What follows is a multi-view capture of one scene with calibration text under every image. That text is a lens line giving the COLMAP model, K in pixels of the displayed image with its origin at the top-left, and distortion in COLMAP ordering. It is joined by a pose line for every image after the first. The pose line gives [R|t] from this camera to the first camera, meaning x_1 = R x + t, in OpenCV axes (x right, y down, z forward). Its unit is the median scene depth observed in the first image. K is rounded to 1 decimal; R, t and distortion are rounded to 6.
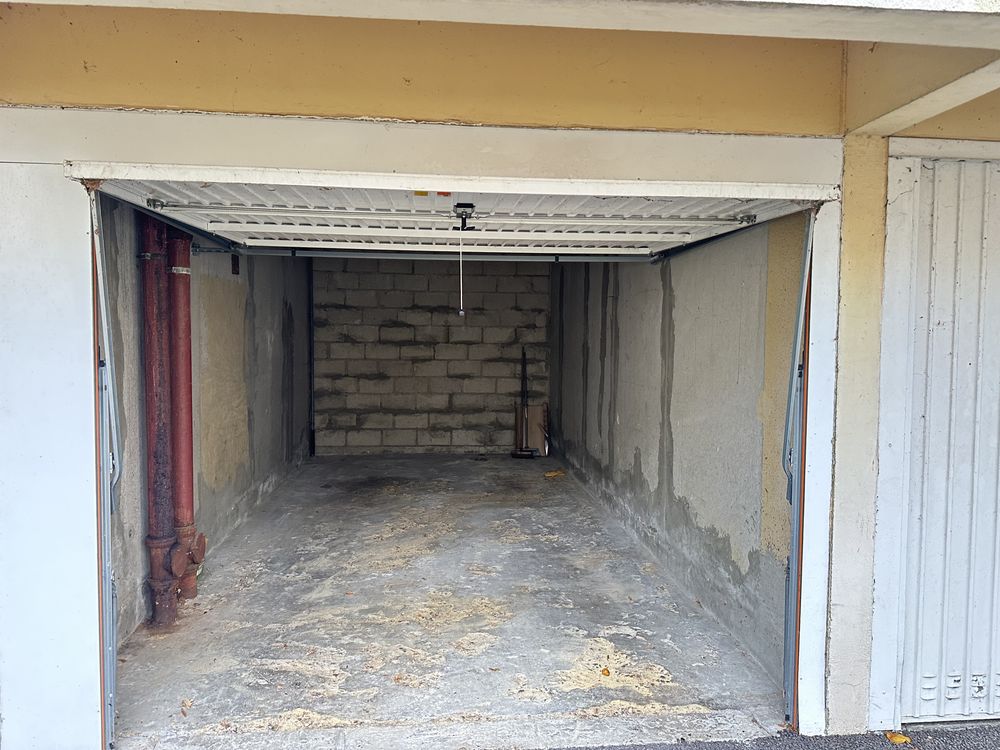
lens RADIAL K [[706.7, 0, 504.4], [0, 706.7, 368.3], [0, 0, 1]] dist [0.032291, -0.042791]
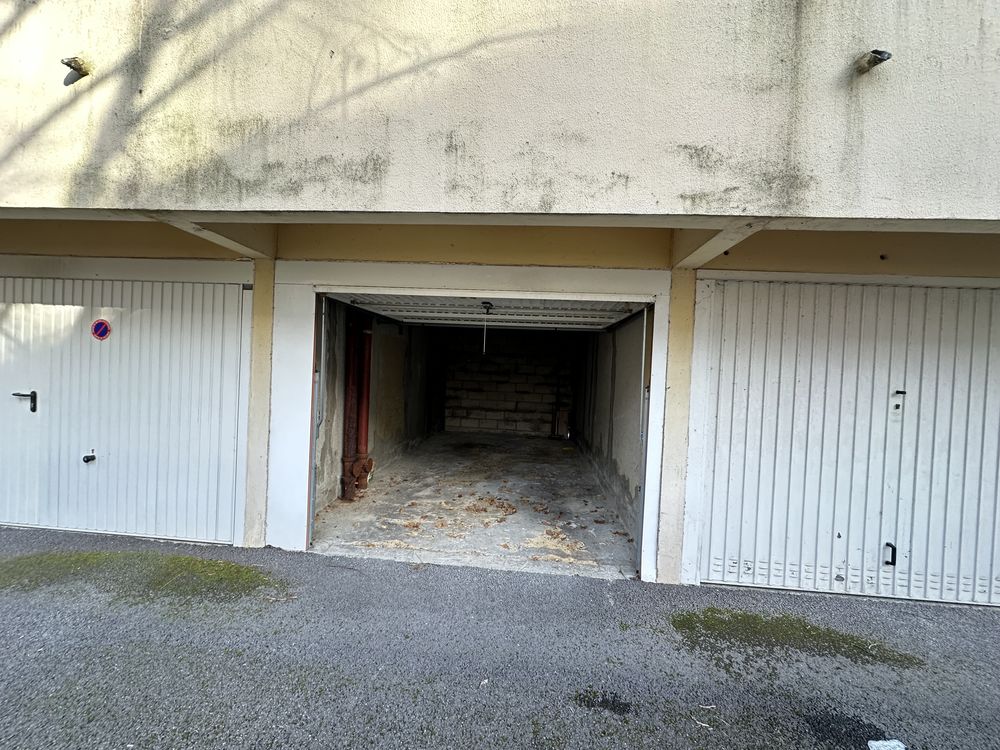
lens RADIAL K [[399.2, 0, 499.3], [0, 399.2, 375.0], [0, 0, 1]] dist [-0.004838, 0.000979]
pose [[0.984093, 0.038006, -0.173539, 0.152009], [-0.044976, 0.998324, -0.036406, 0.017292], [0.171864, 0.043632, 0.984154, -0.101049]]
